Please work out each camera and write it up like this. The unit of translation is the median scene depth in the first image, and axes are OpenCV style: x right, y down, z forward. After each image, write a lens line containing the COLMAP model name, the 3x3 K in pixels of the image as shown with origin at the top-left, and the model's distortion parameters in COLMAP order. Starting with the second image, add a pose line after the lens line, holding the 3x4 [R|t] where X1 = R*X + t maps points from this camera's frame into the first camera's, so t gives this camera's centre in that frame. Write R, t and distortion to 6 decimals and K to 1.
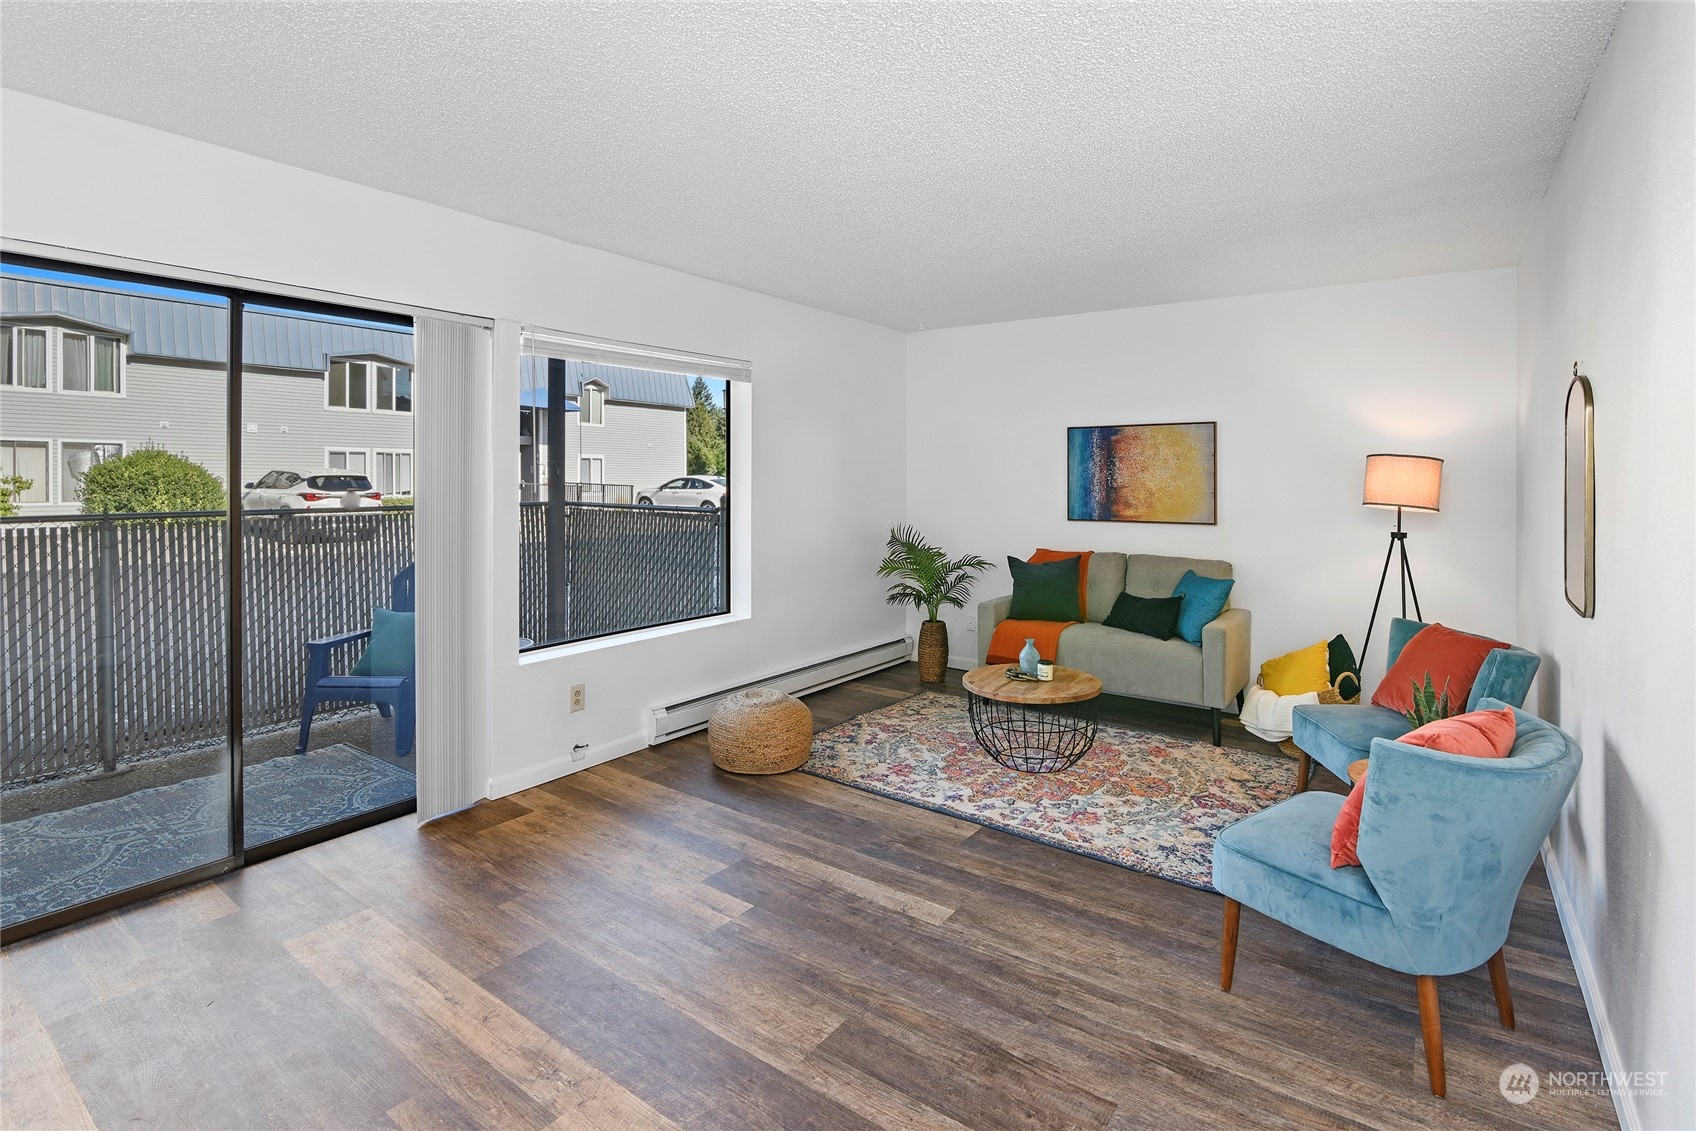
lens RADIAL K [[822.0, 0, 843.4], [0, 822.0, 482.6], [0, 0, 1]] dist [-0.015757, -0.000001]
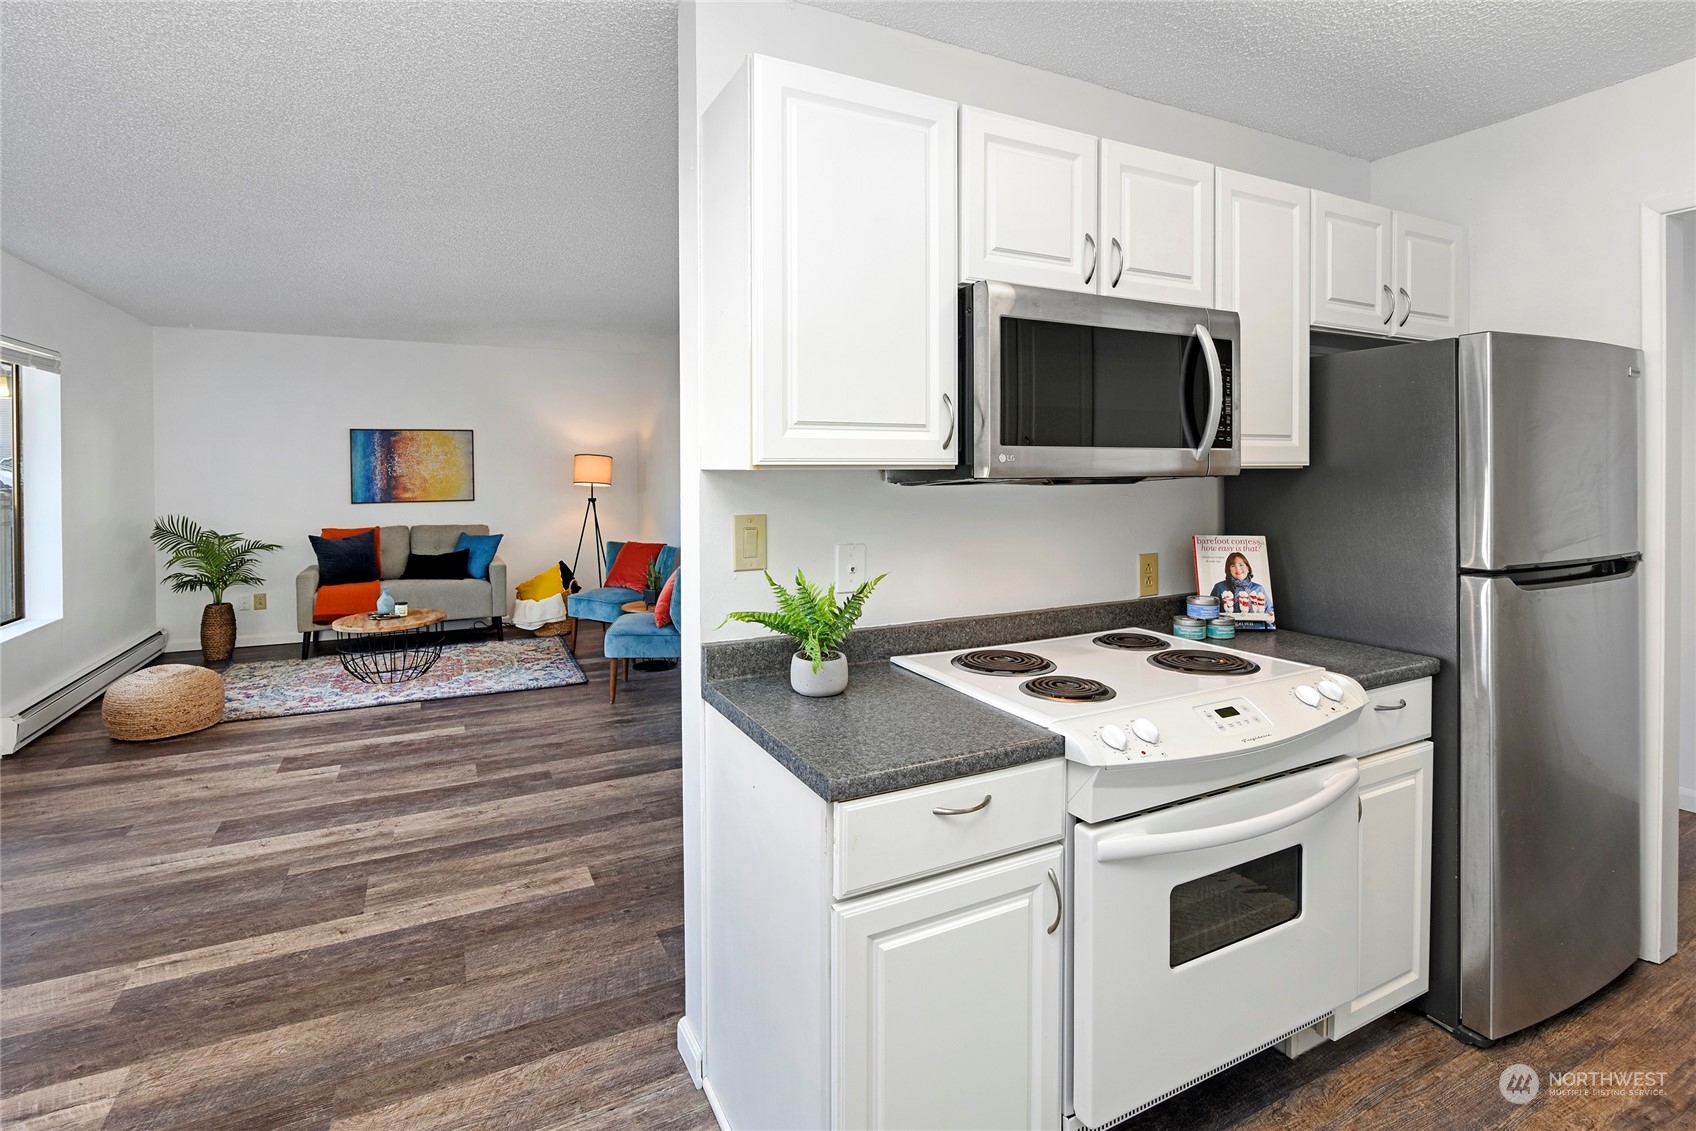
lens RADIAL K [[809.1, 0, 854.4], [0, 809.1, 474.6], [0, 0, 1]] dist [-0.008810, 0.000145]
pose [[0.445334, -0.013480, 0.895263, -0.690570], [0.012119, 0.999886, 0.009027, 0.000227], [-0.895283, 0.006830, 0.445446, -0.323028]]
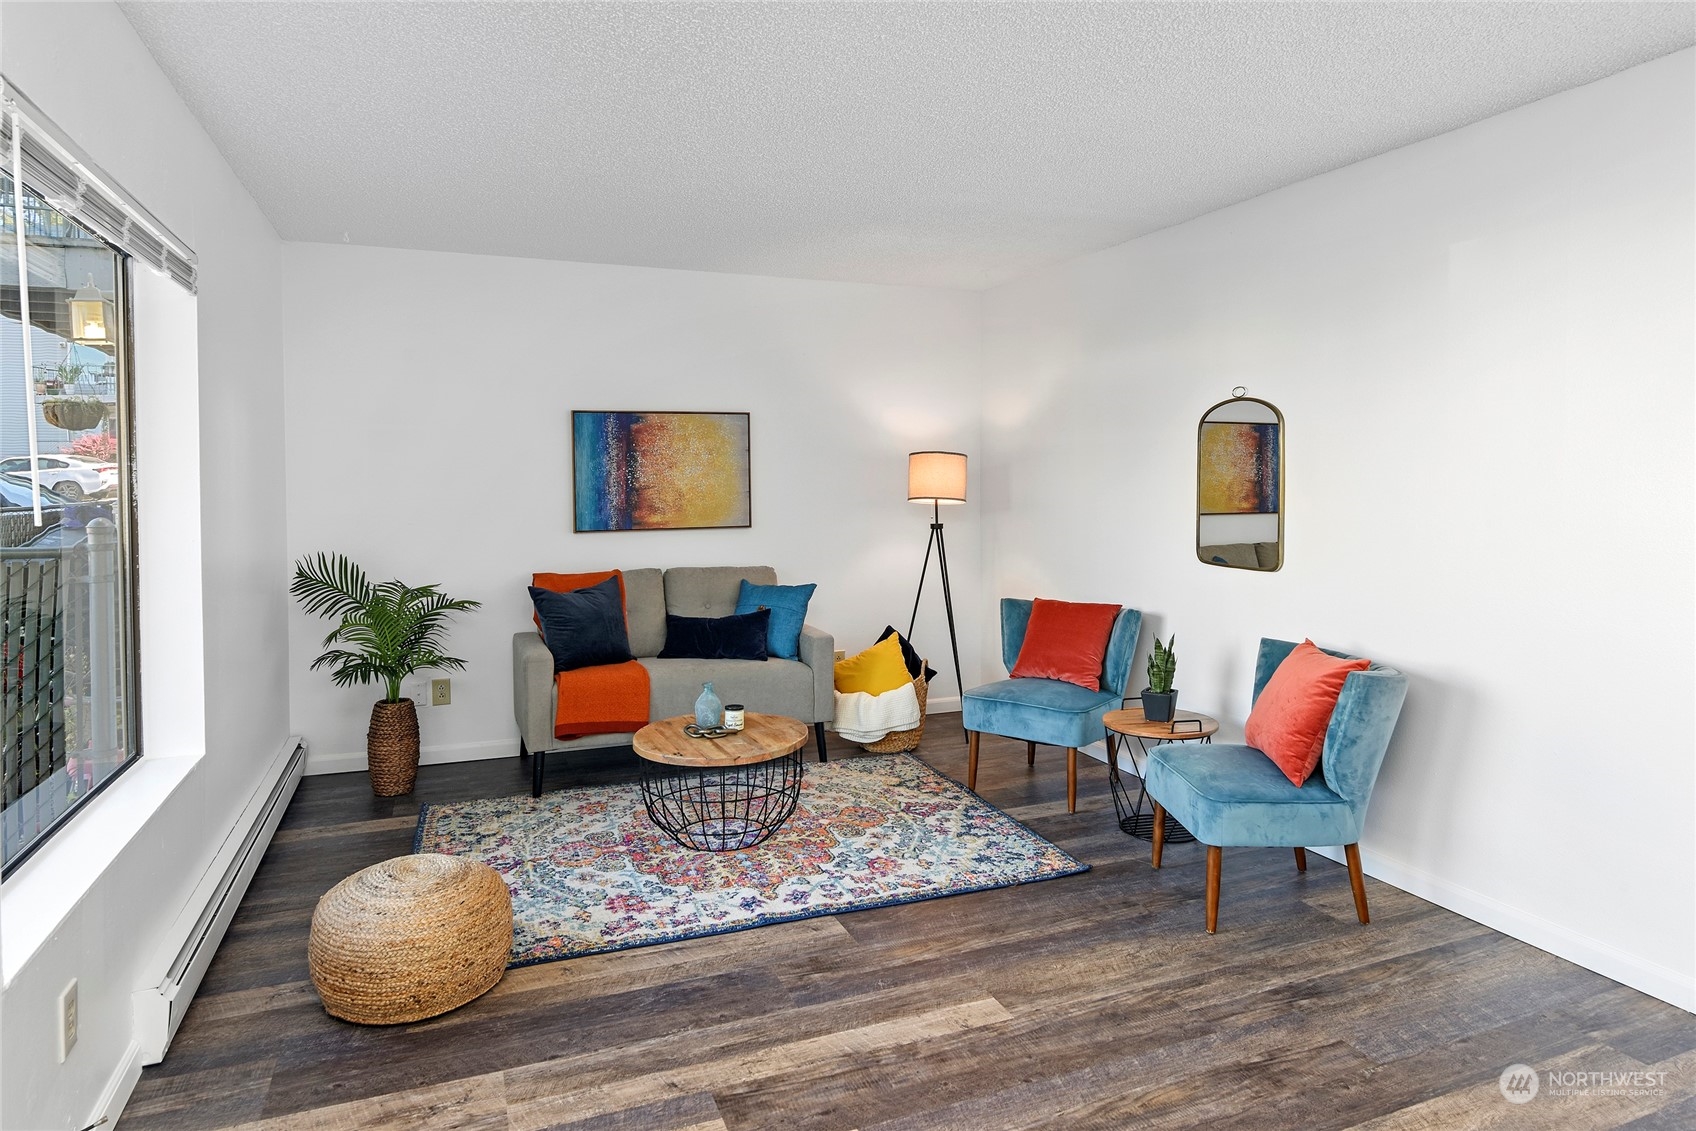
lens RADIAL K [[1007.0, 0, 869.4], [0, 1007.0, 496.2], [0, 0, 1]] dist [-0.003279, -0.001561]
pose [[0.518105, -0.023409, 0.854997, -0.552711], [0.012493, 0.999726, 0.019801, -0.004160], [-0.855226, 0.000423, 0.518255, 0.405999]]
